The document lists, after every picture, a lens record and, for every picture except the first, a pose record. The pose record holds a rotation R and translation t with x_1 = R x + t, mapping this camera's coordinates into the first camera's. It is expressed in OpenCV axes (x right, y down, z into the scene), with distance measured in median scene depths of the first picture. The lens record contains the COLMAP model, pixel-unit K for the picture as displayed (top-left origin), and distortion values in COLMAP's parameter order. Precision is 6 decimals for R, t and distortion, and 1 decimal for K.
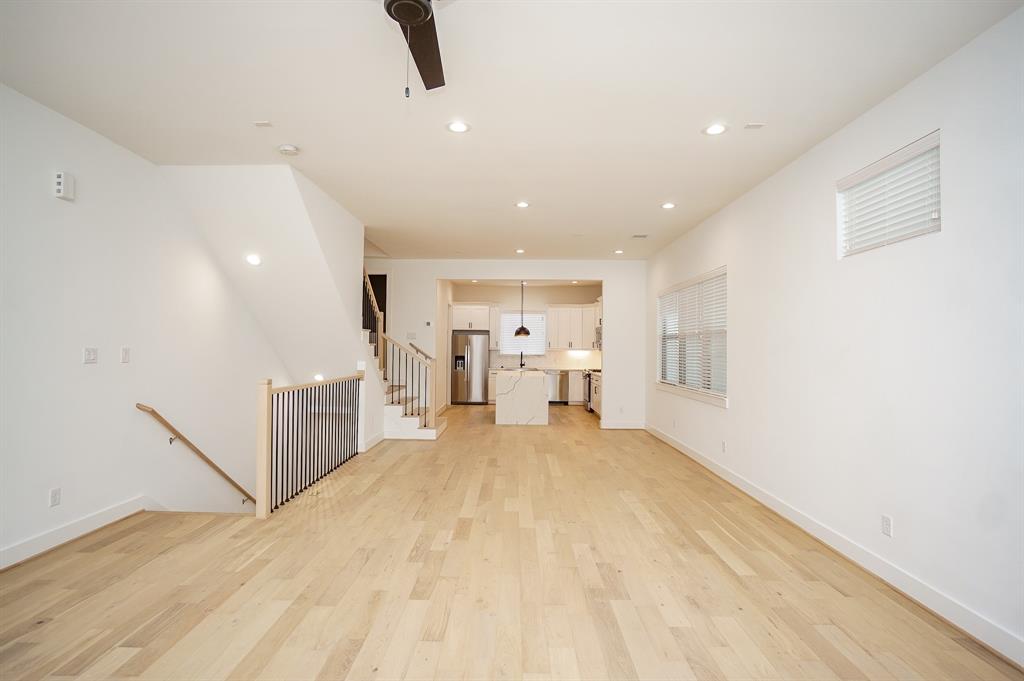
lens RADIAL K [[494.4, 0, 502.7], [0, 494.4, 340.5], [0, 0, 1]] dist [-0.032011, 0.000736]
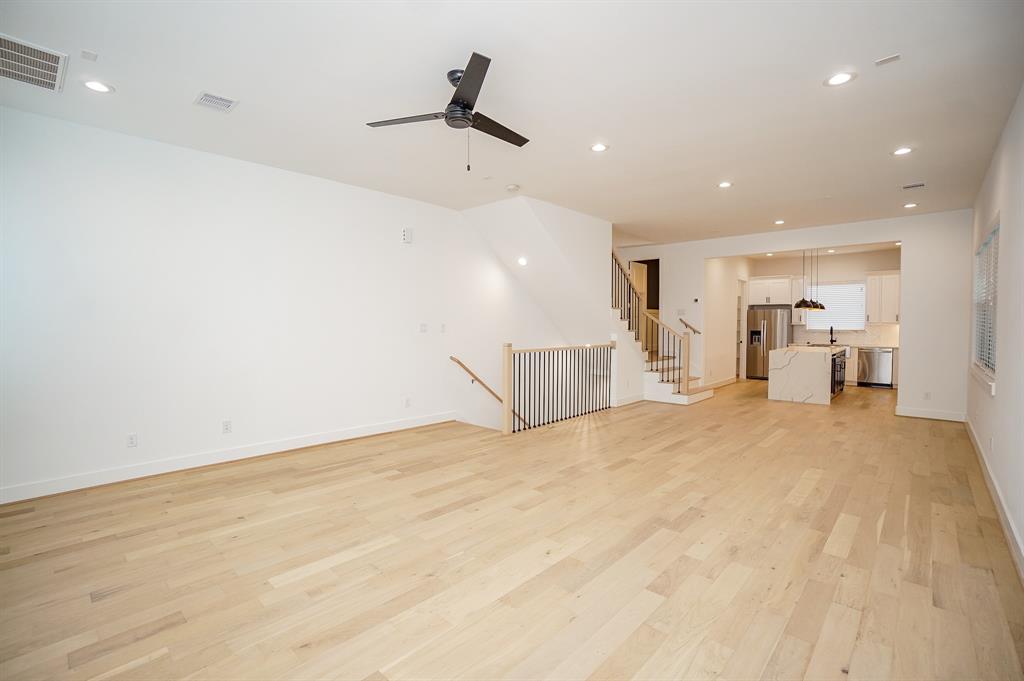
lens RADIAL K [[453.7, 0, 501.2], [0, 453.7, 338.3], [0, 0, 1]] dist [-0.072608, 0.027720]
pose [[0.738387, 0.013082, -0.674251, 0.233551], [0.016941, 0.999136, 0.037937, 0.005355], [0.674165, -0.039435, 0.737528, -0.021253]]
